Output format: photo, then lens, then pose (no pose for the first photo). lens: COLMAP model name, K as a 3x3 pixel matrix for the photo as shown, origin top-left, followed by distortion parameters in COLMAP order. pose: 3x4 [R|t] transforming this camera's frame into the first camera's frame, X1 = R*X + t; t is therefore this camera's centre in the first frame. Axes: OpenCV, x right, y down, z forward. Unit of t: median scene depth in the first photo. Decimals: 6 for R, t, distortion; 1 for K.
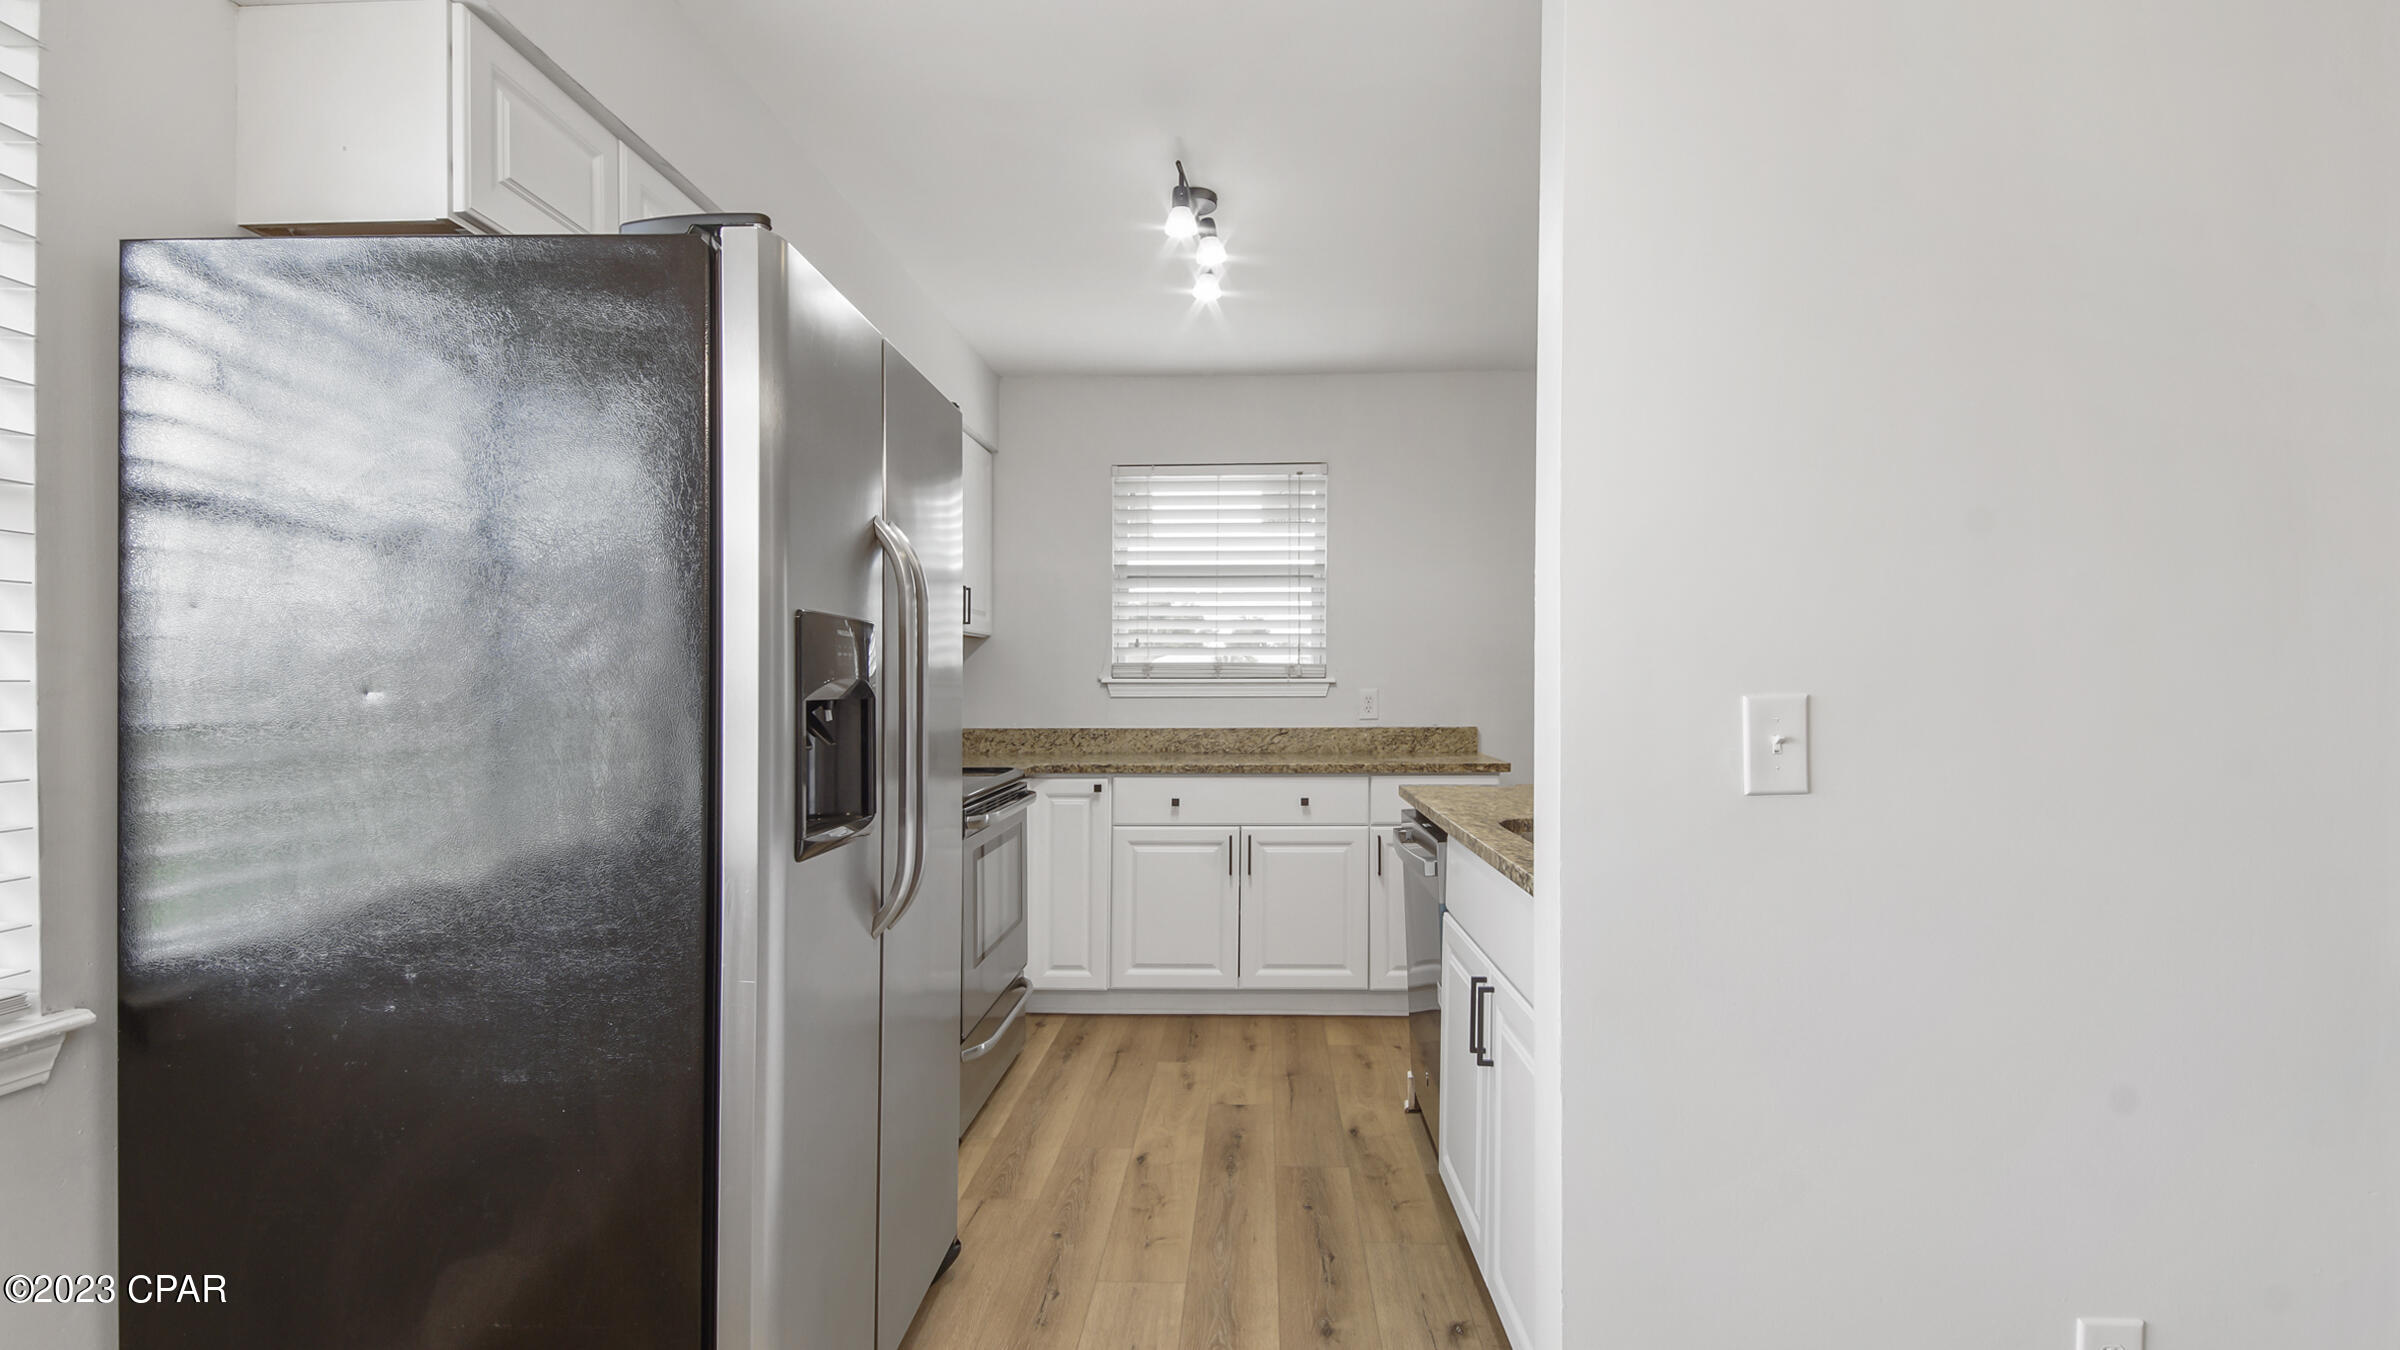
lens RADIAL K [[1078.2, 0, 1251.4], [0, 1078.2, 686.3], [0, 0, 1]] dist [0.003302, 0.000066]
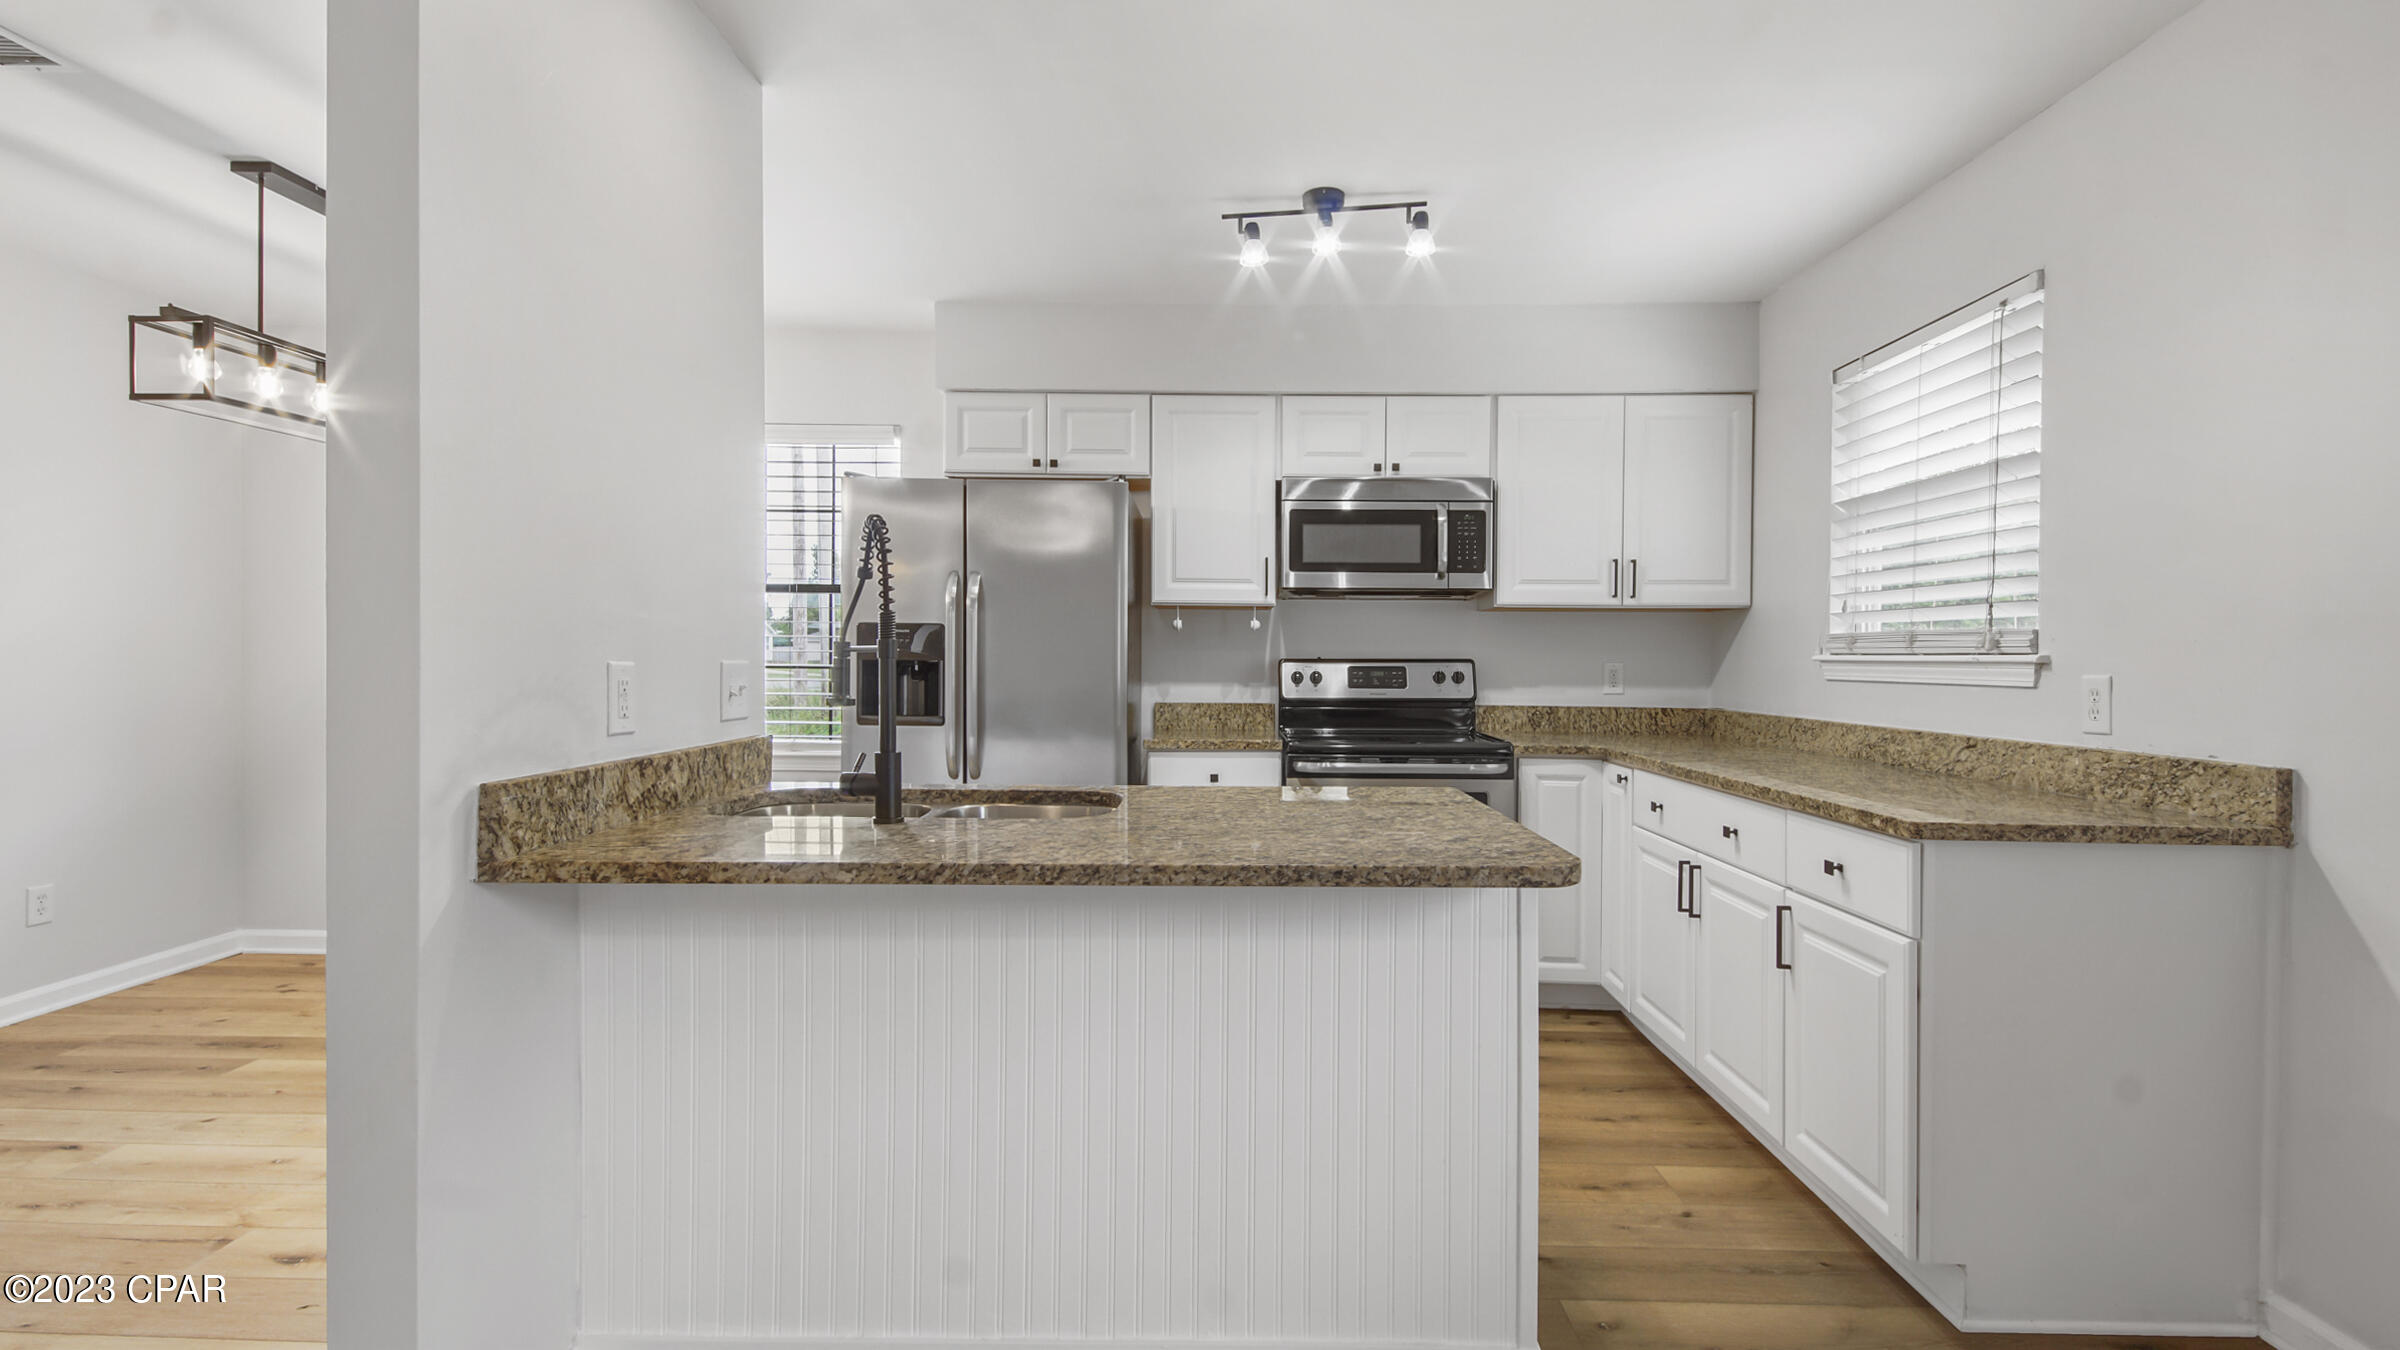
lens RADIAL K [[1040.3, 0, 1198.8], [0, 1040.3, 671.7], [0, 0, 1]] dist [0.011832, -0.006286]
pose [[0.005300, 0.014741, -0.999877, 0.615181], [-0.011452, 0.999827, 0.014680, -0.001703], [0.999920, 0.011373, 0.005468, 0.556740]]
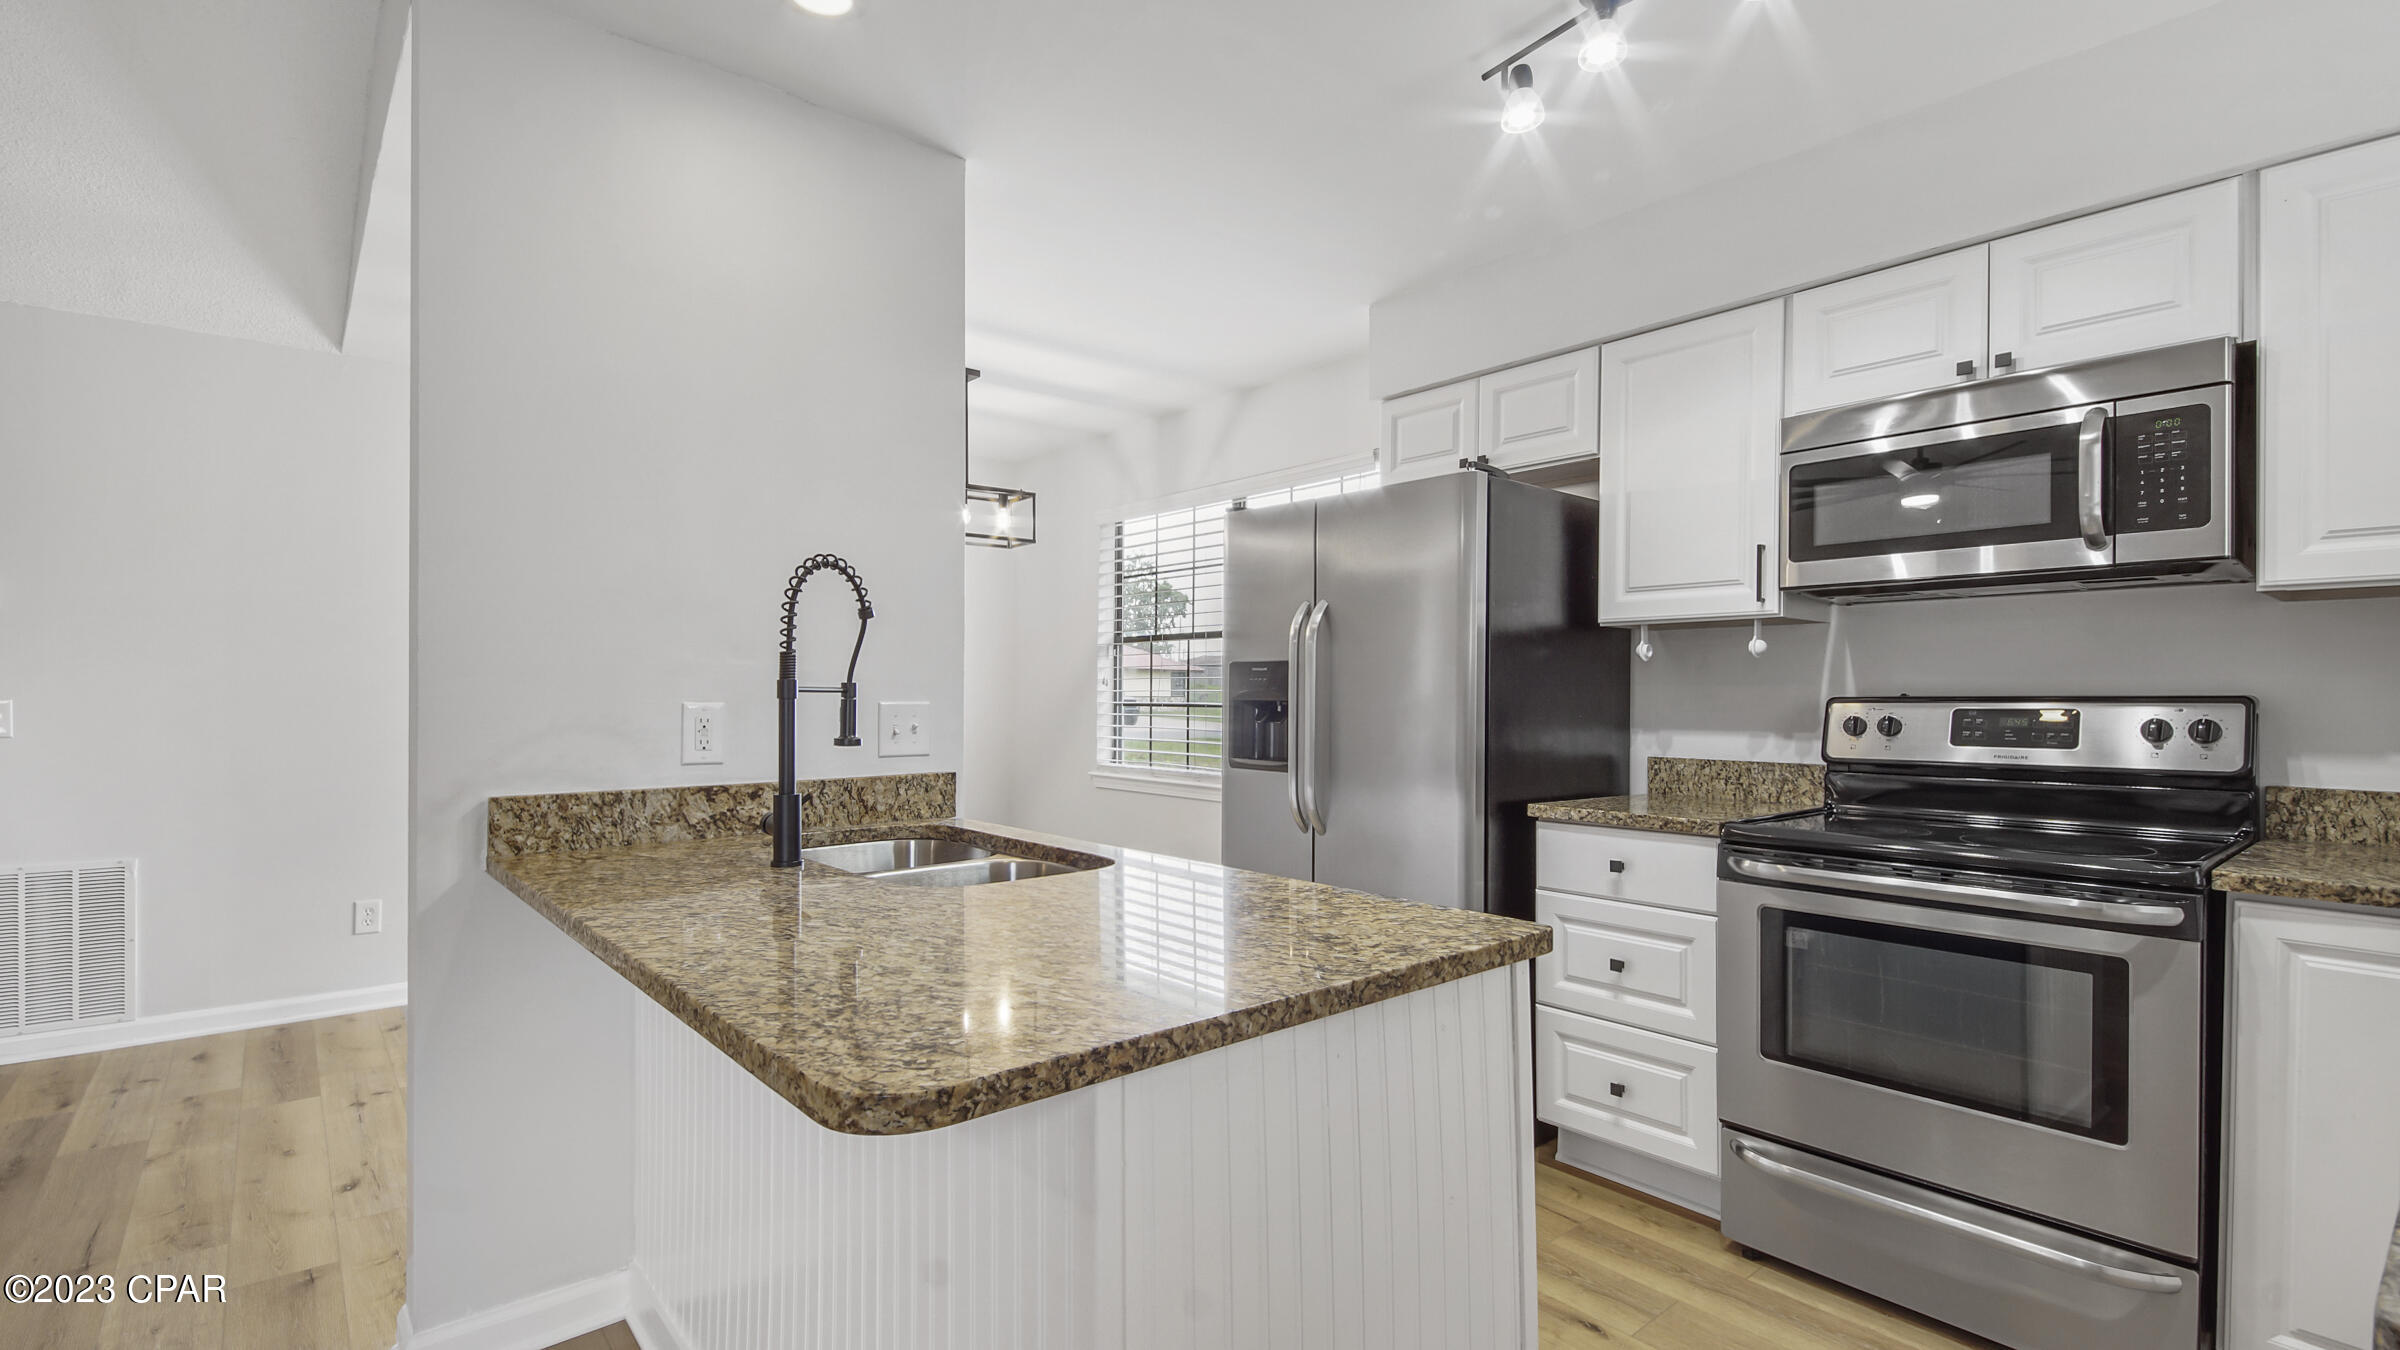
lens RADIAL K [[1040.3, 0, 1216.2], [0, 1040.3, 713.3], [0, 0, 1]] dist [0.011832, -0.006286]
pose [[-0.732456, 0.012463, -0.680700, 0.367340], [-0.003519, 0.999750, 0.022091, -0.002957], [0.680805, 0.018576, -0.732229, 0.829612]]
